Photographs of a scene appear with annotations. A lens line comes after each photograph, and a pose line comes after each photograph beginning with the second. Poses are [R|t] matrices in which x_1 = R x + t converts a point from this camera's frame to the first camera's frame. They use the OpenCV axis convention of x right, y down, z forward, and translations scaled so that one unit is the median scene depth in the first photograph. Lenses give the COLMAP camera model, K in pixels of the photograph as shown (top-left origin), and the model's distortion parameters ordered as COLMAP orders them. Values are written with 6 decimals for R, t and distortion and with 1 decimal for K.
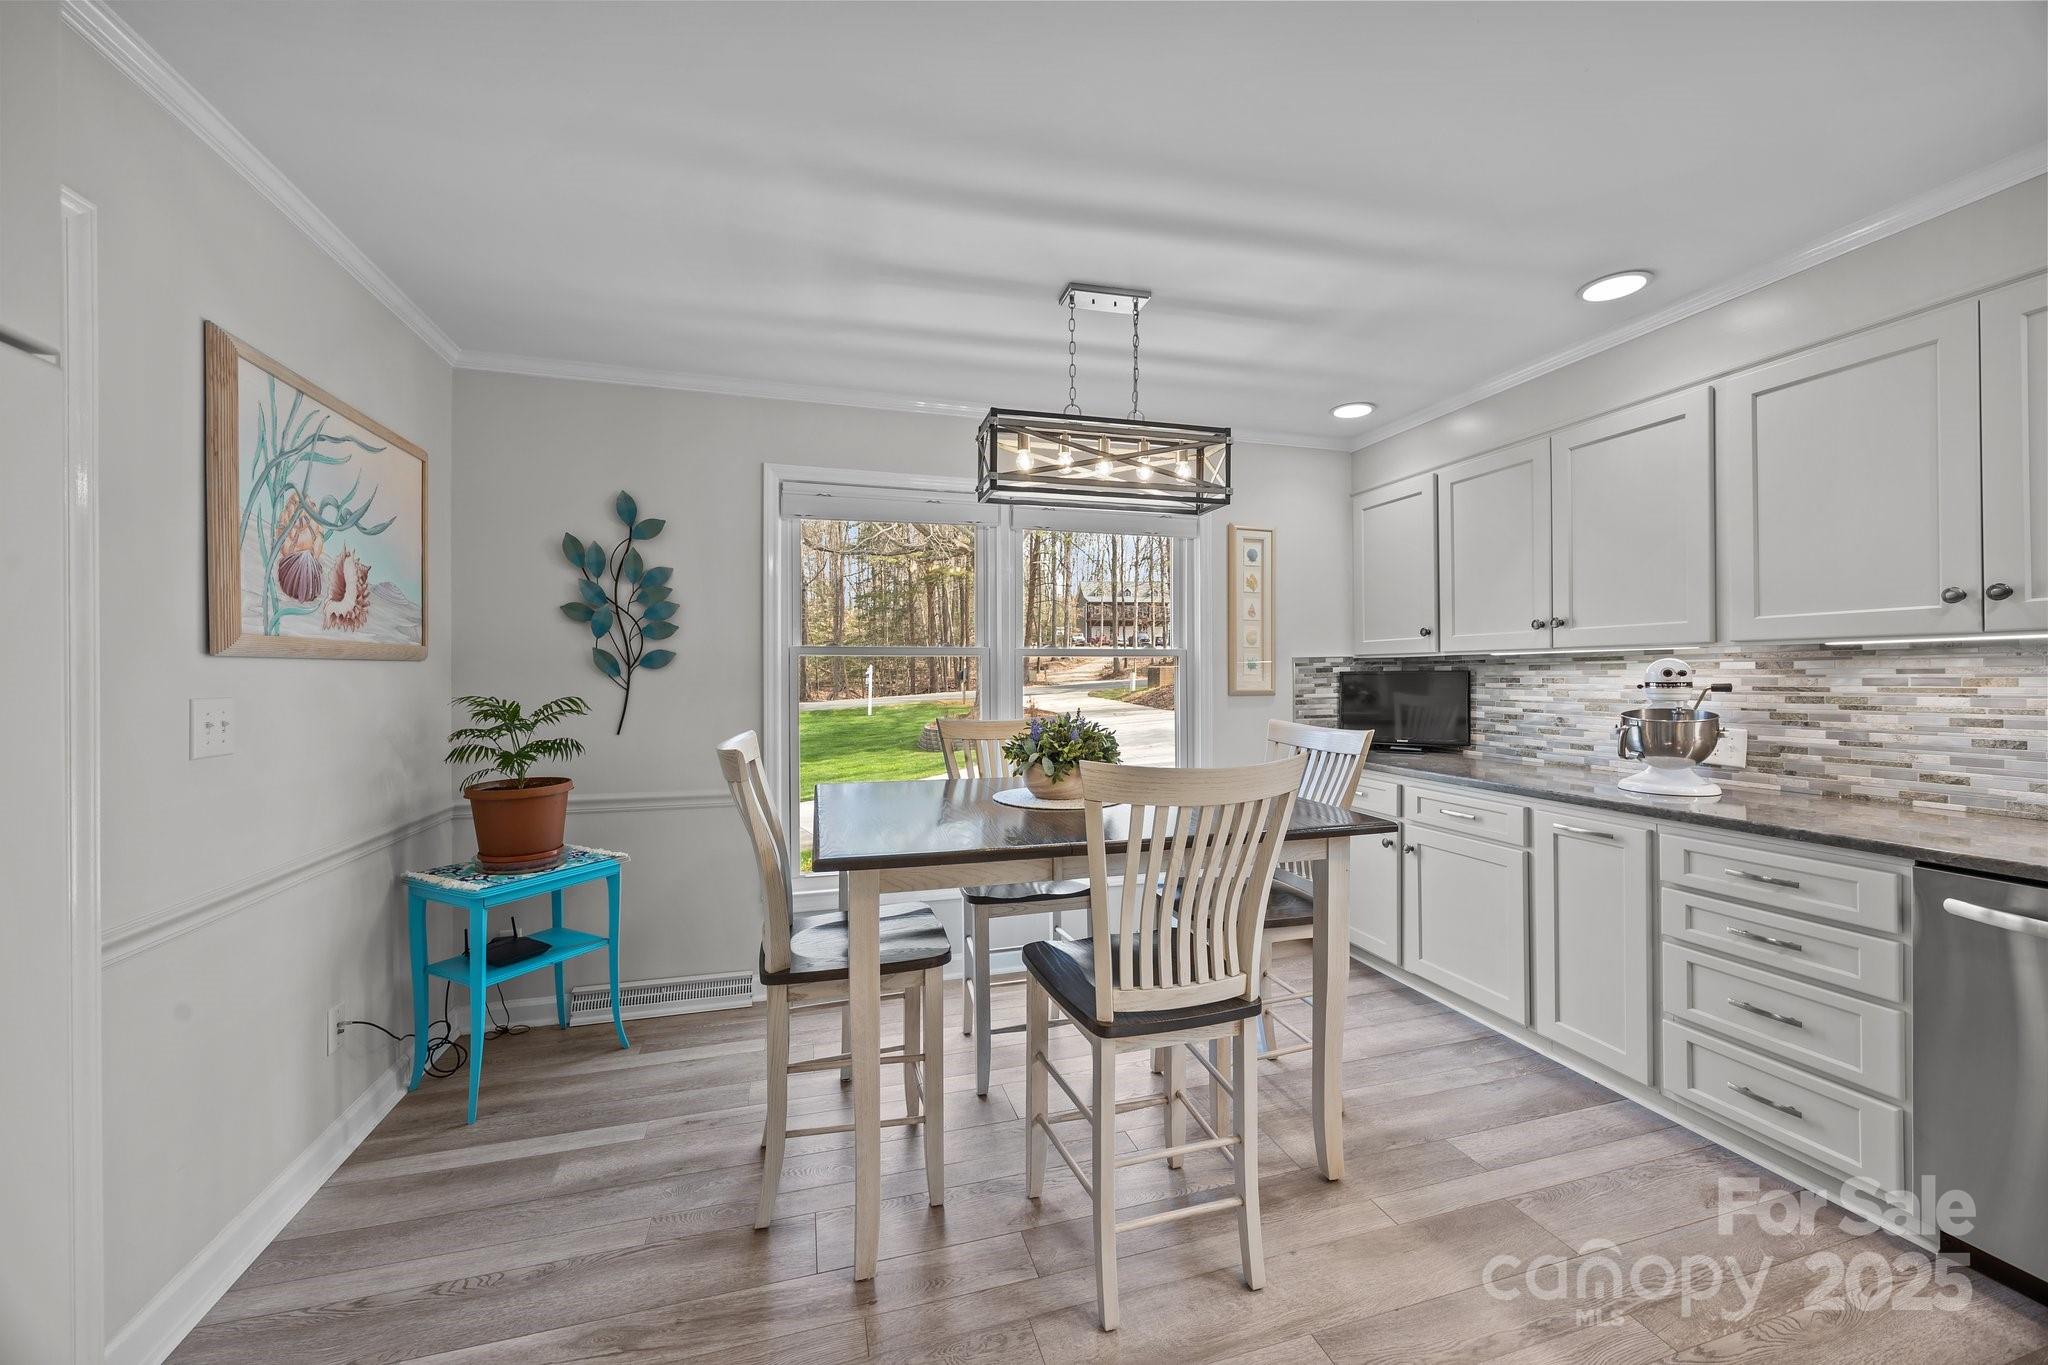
lens RADIAL K [[780.9, 0, 1033.0], [0, 780.9, 675.1], [0, 0, 1]] dist [-0.006196, -0.000077]
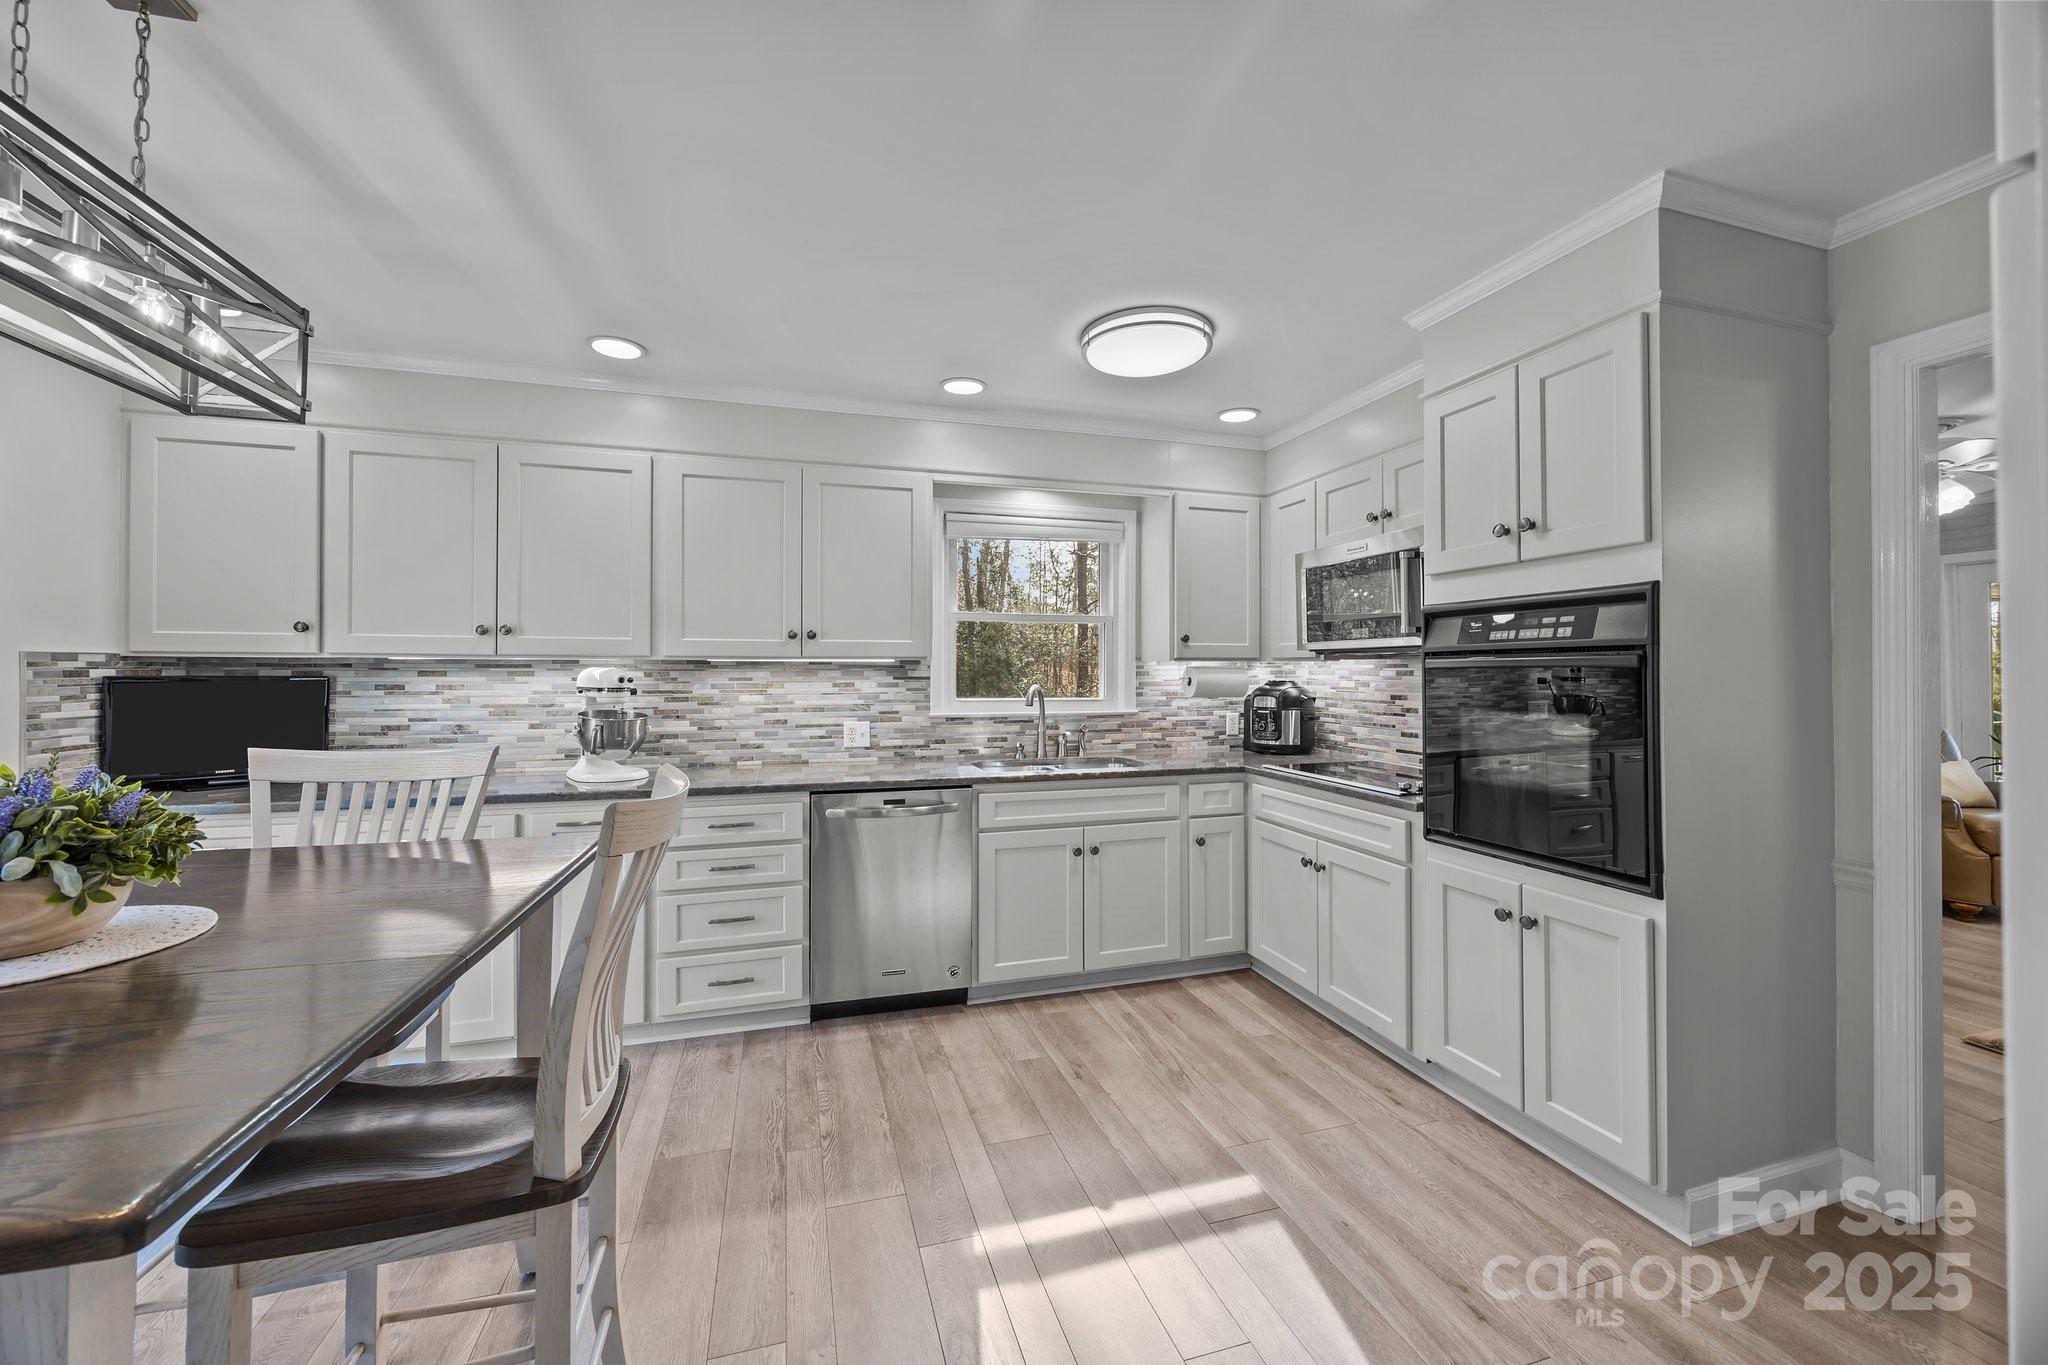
lens RADIAL K [[780.9, 0, 1031.6], [0, 780.9, 666.7], [0, 0, 1]] dist [-0.006196, -0.000077]
pose [[-0.018015, 0.018558, 0.999665, -0.400702], [-0.000217, 0.999828, -0.018565, -0.000863], [-0.999838, -0.000551, -0.018008, 0.384026]]
